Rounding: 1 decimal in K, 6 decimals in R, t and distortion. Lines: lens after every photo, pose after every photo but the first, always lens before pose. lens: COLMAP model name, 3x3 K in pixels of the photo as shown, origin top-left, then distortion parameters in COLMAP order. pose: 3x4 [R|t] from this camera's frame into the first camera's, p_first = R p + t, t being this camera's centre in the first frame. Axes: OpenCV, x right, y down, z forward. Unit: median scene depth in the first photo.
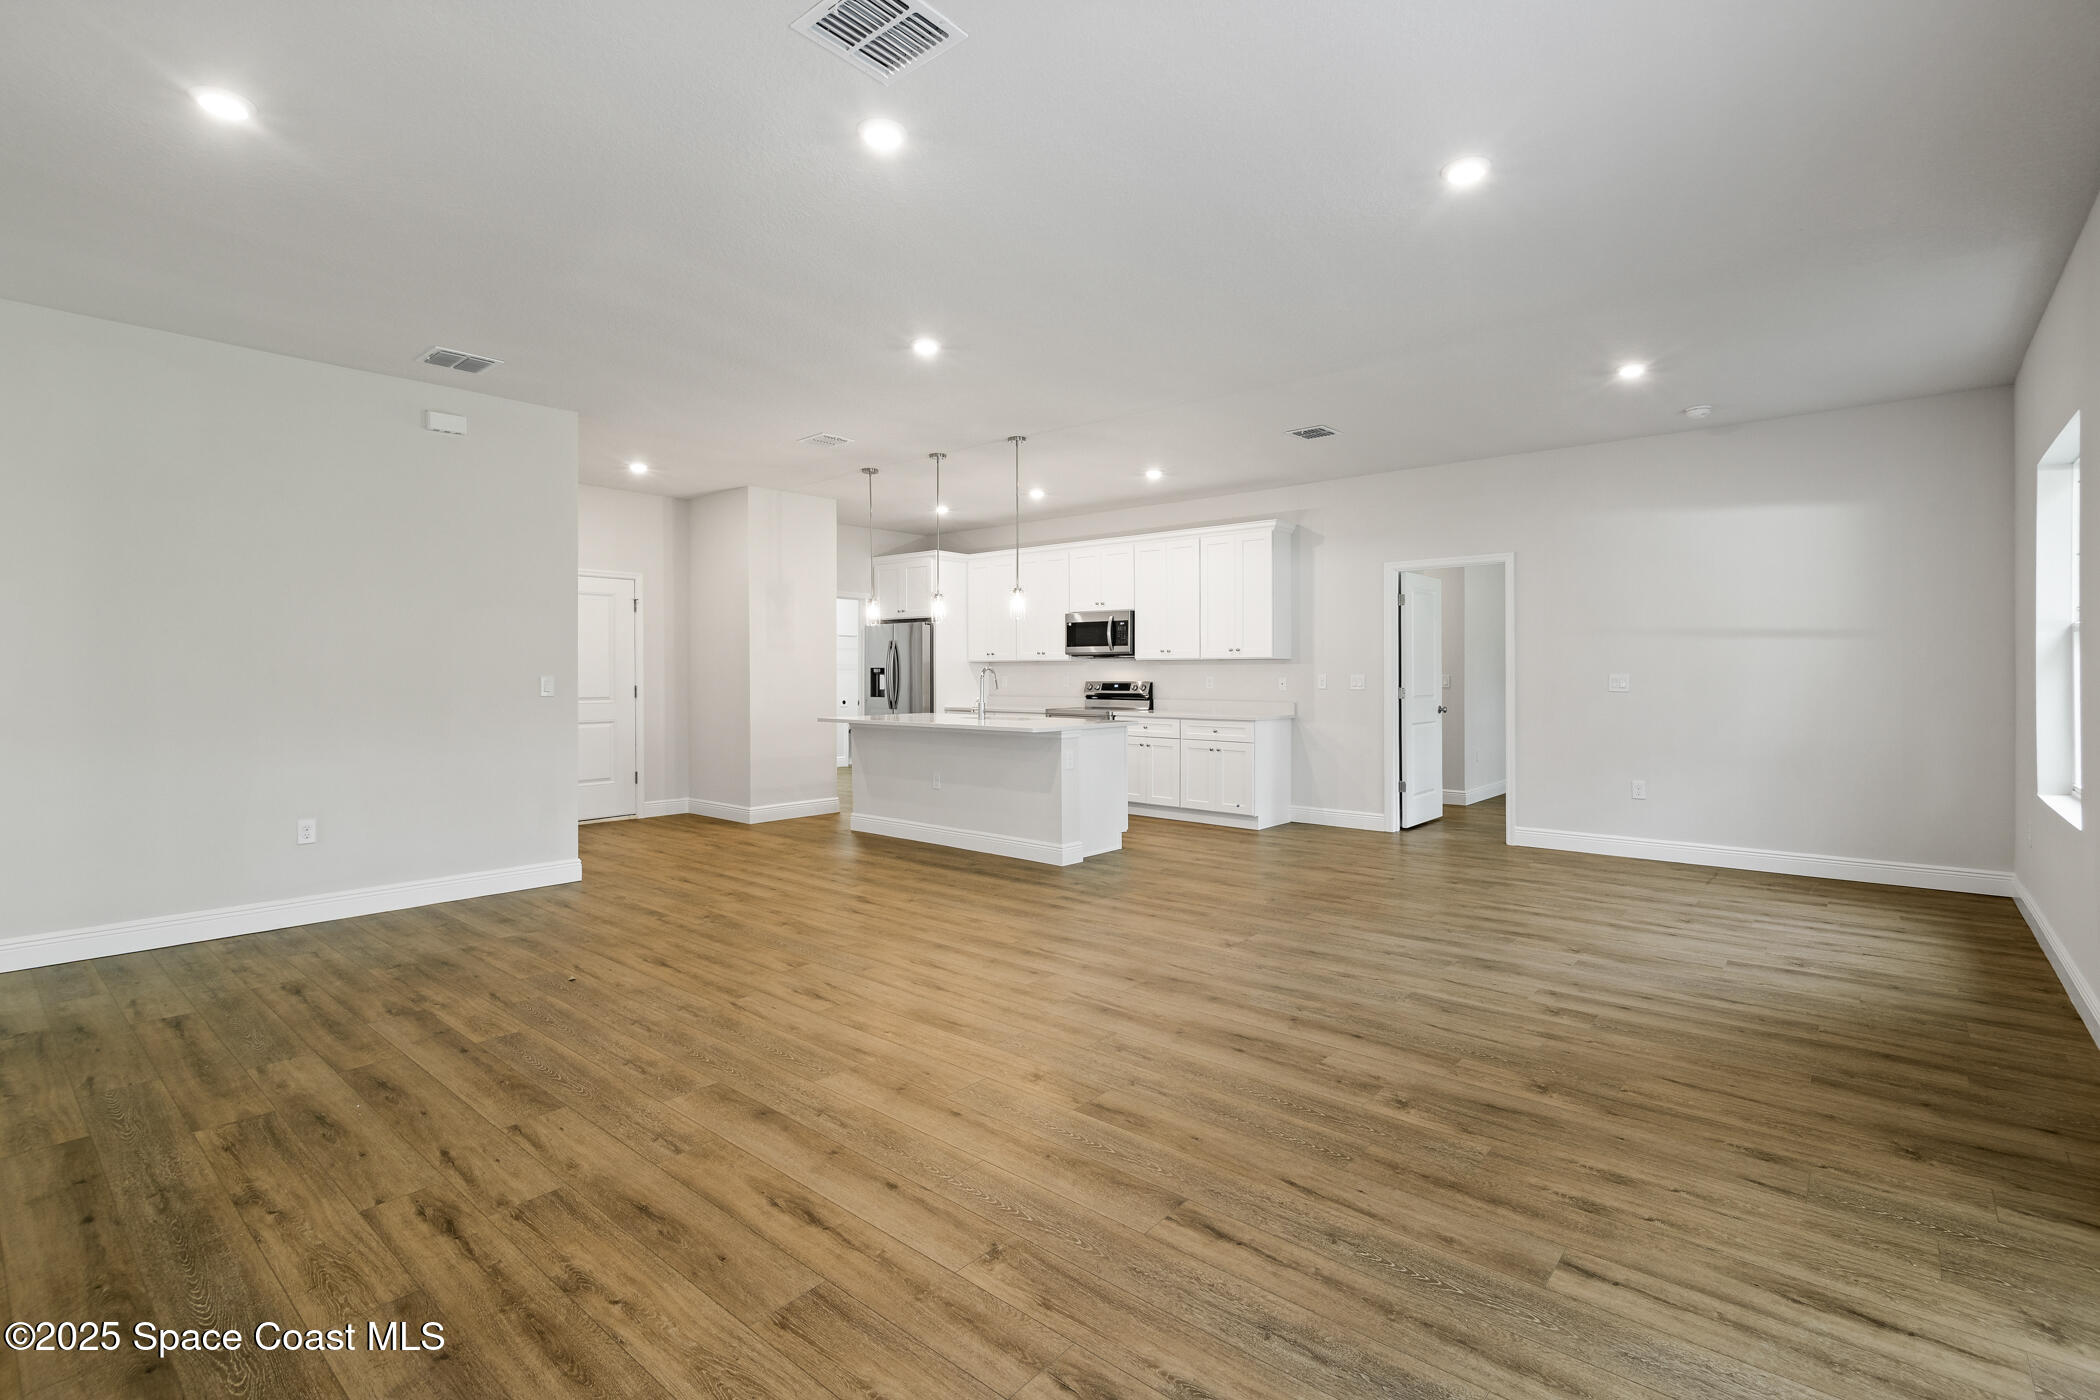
lens RADIAL K [[973.0, 0, 1056.7], [0, 973.0, 683.7], [0, 0, 1]] dist [-0.000520, -0.000205]
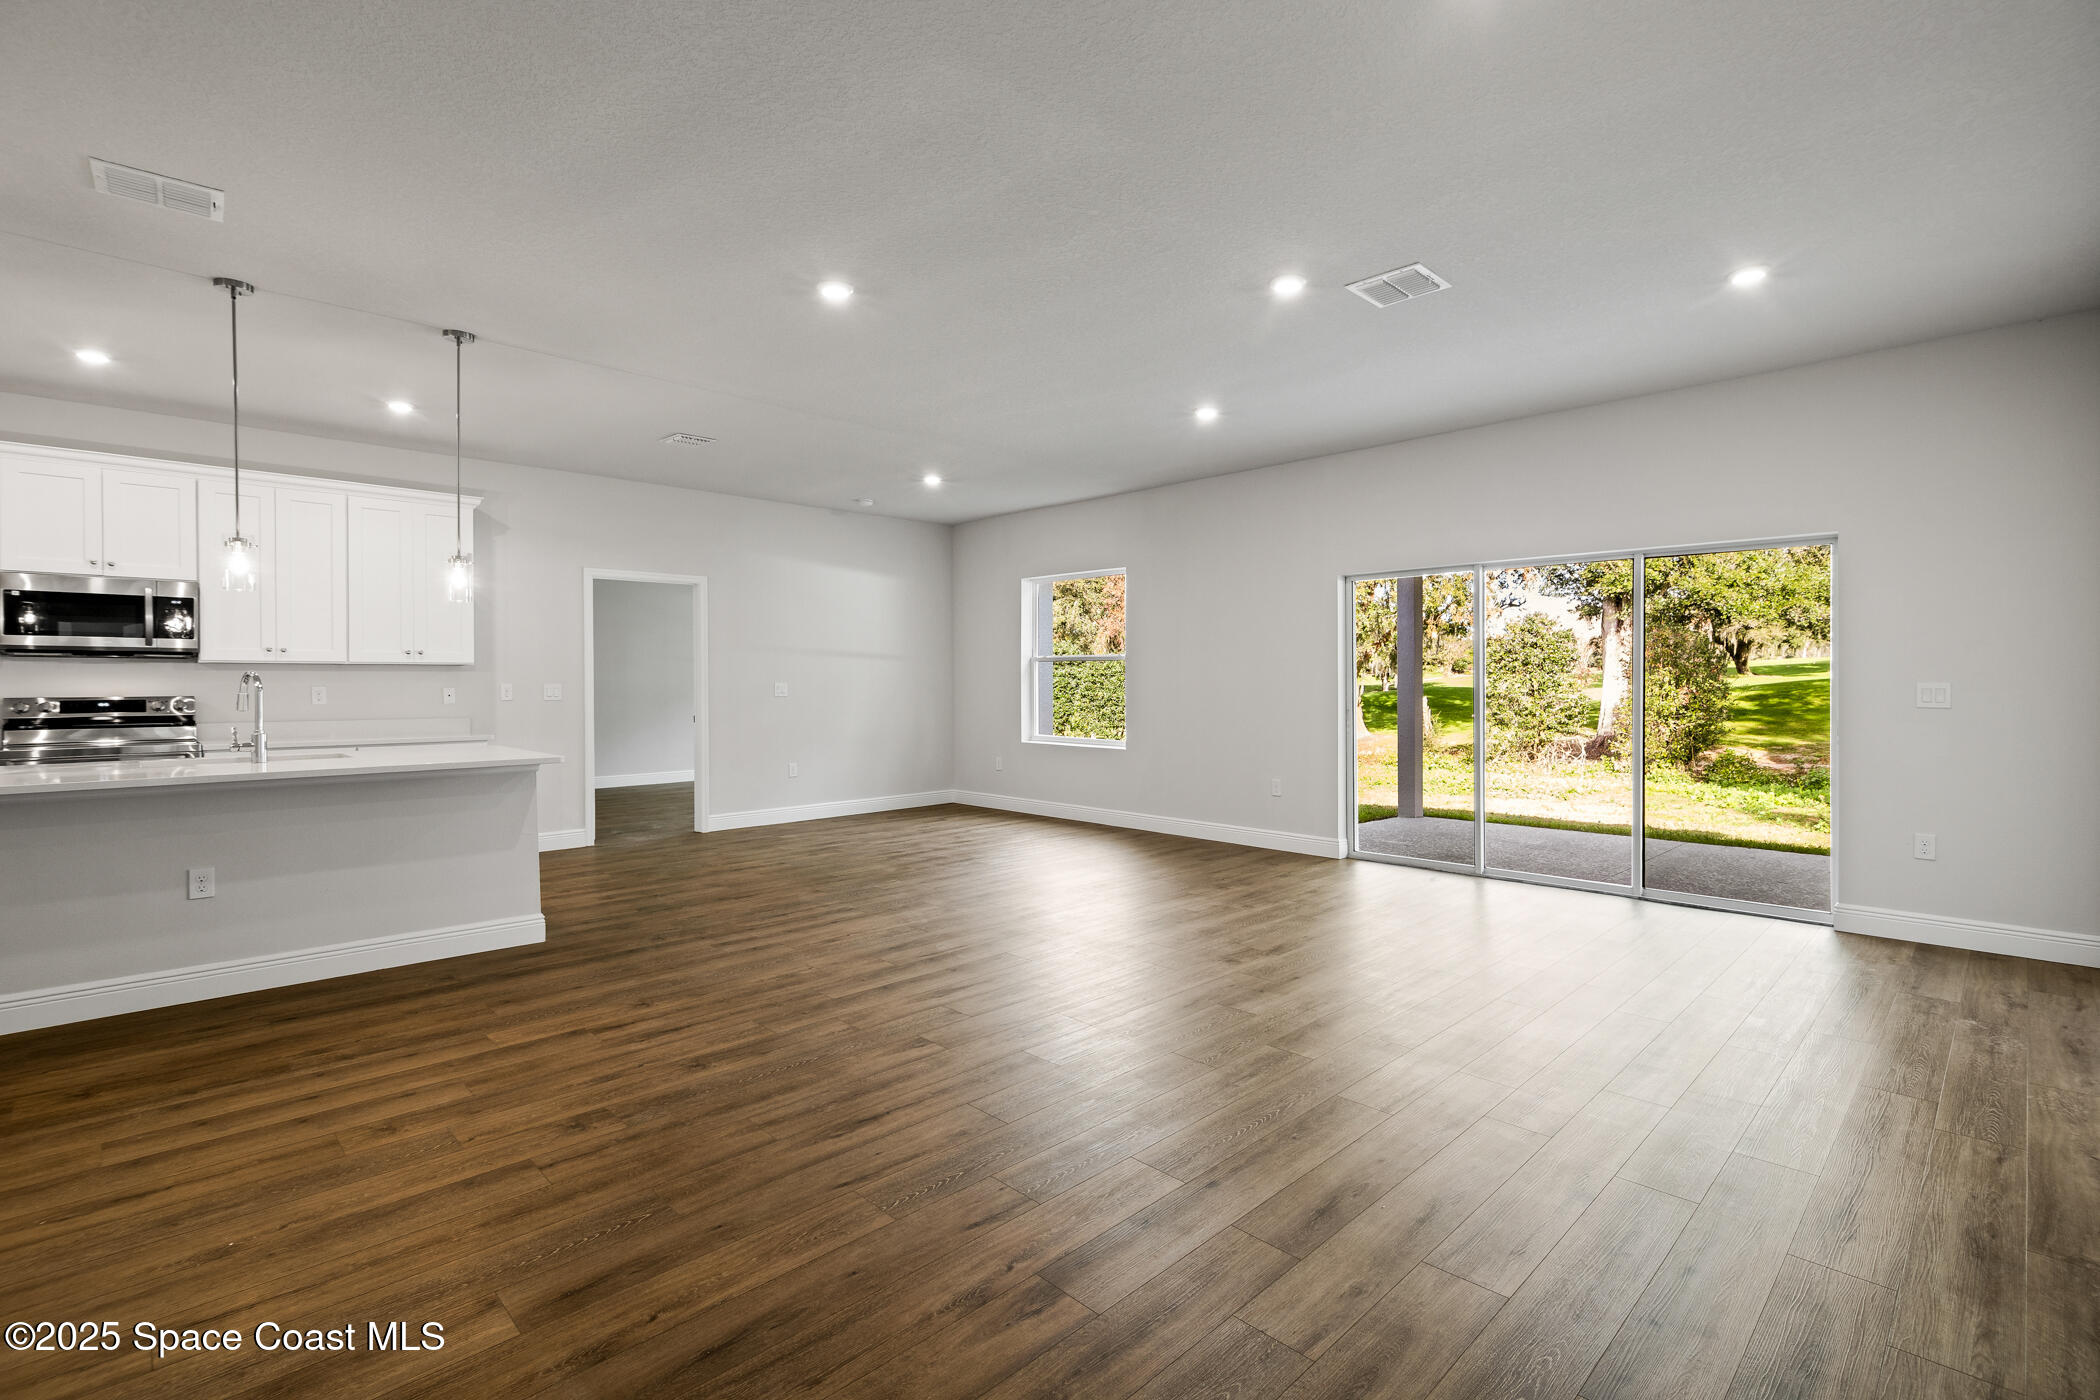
lens RADIAL K [[962.9, 0, 1073.9], [0, 962.9, 685.9], [0, 0, 1]] dist [-0.002173, -0.000314]
pose [[0.072418, -0.002749, 0.997371, -0.712760], [0.013324, 0.999910, 0.001789, -0.003214], [-0.997285, 0.013159, 0.072448, 0.552957]]
